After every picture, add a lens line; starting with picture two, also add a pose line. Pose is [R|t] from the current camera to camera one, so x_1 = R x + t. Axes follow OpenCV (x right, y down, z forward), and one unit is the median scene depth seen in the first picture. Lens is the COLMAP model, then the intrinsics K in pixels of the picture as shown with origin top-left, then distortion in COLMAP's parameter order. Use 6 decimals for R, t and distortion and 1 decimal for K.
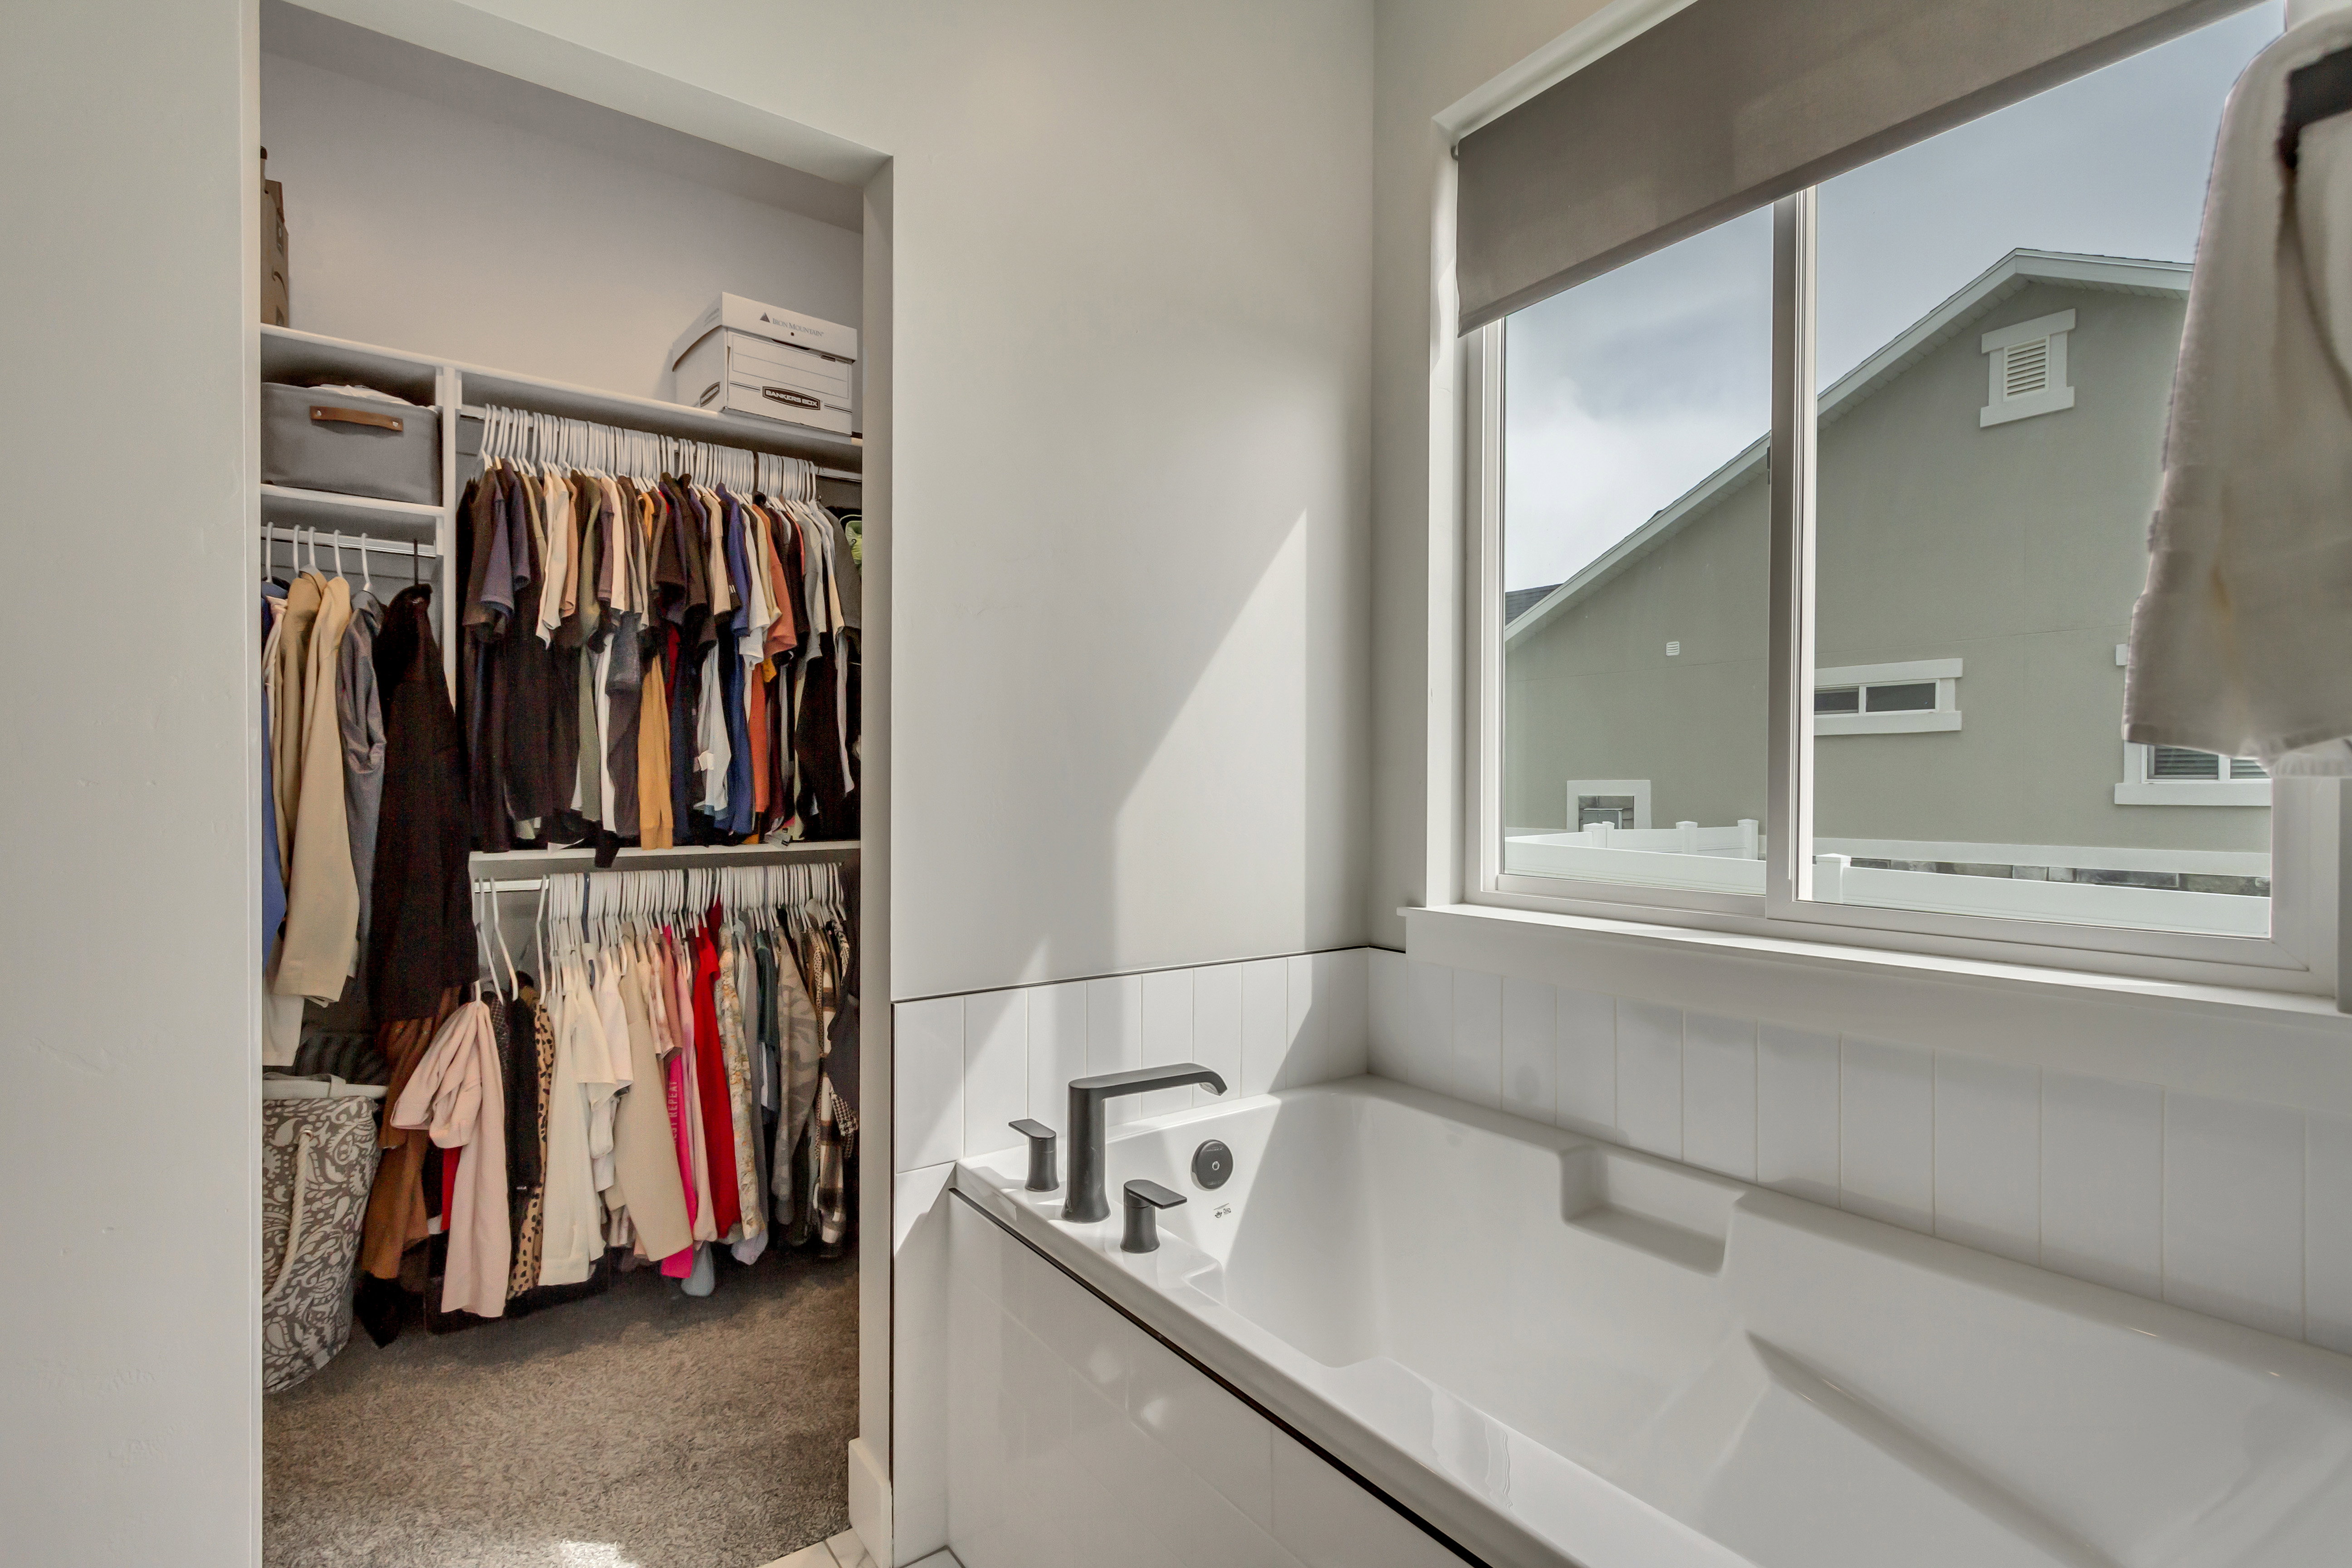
lens RADIAL K [[1095.5, 0, 1175.6], [0, 1095.5, 794.4], [0, 0, 1]] dist [0.004307, 0.000446]
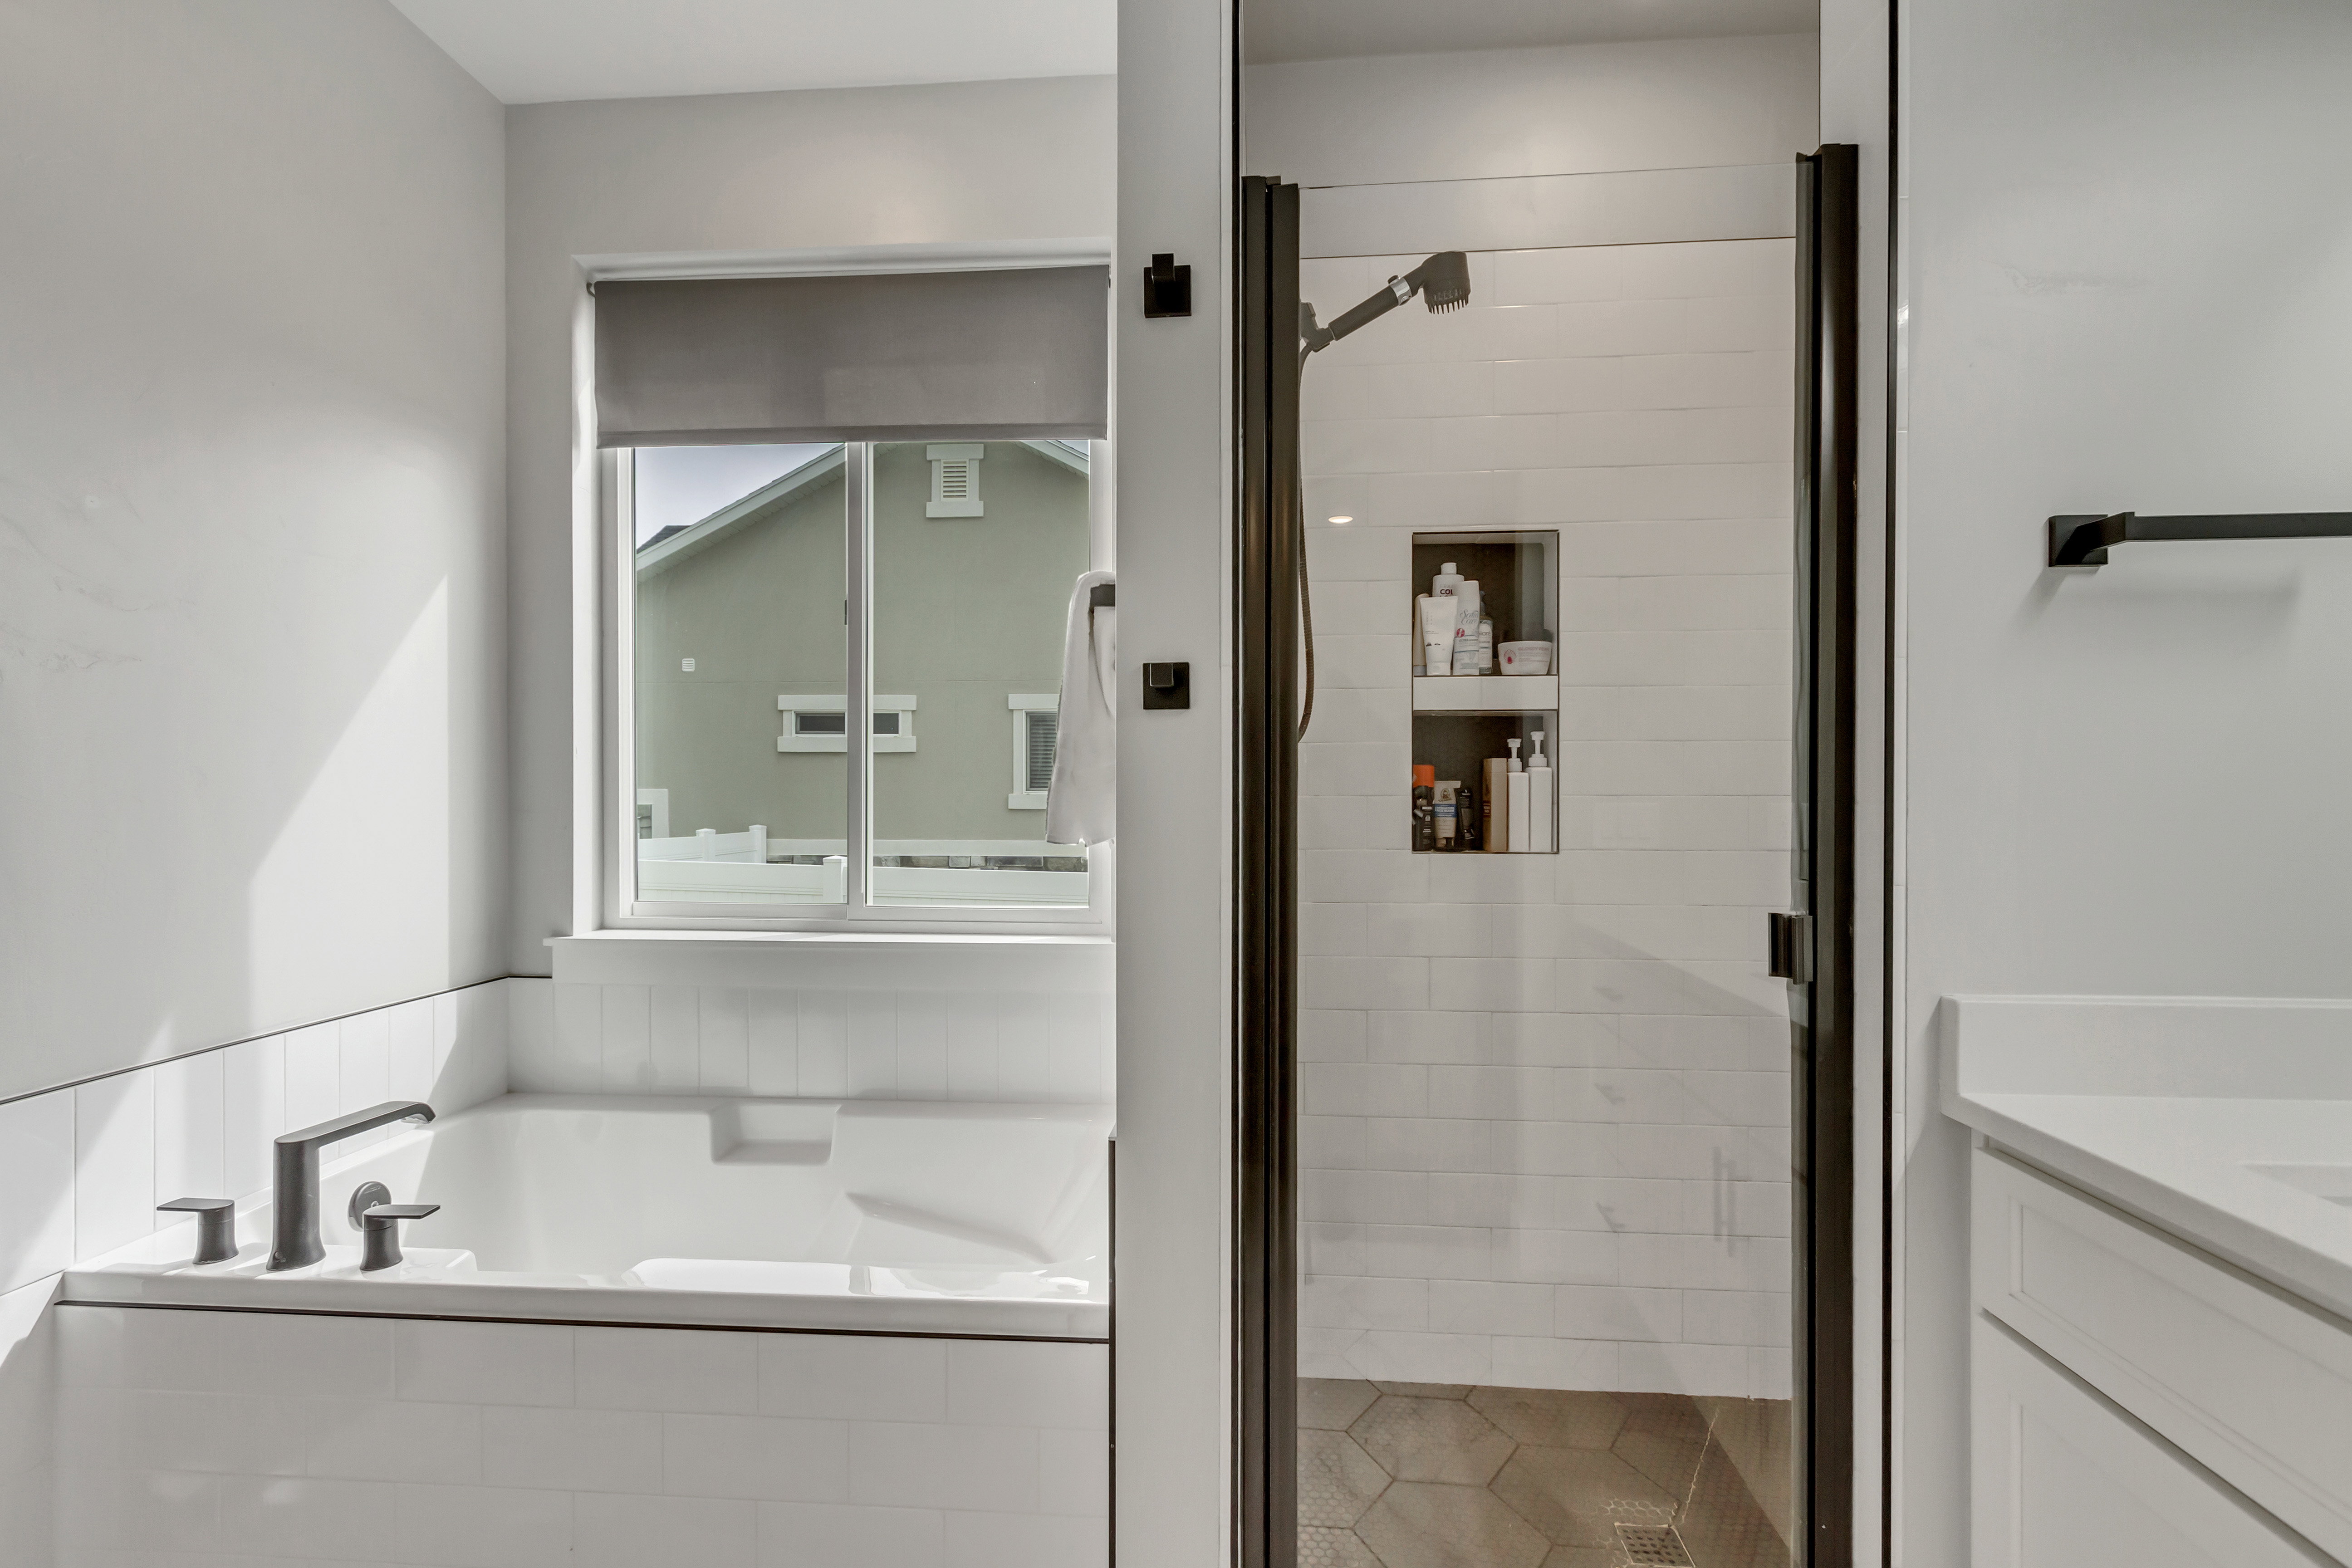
lens RADIAL K [[1095.5, 0, 1175.6], [0, 1095.5, 794.4], [0, 0, 1]] dist [0.004307, 0.000446]
pose [[0.649560, -0.005884, 0.760288, -0.238125], [0.004763, 0.999982, 0.003670, -0.047872], [-0.760296, 0.001237, 0.649576, -0.238374]]
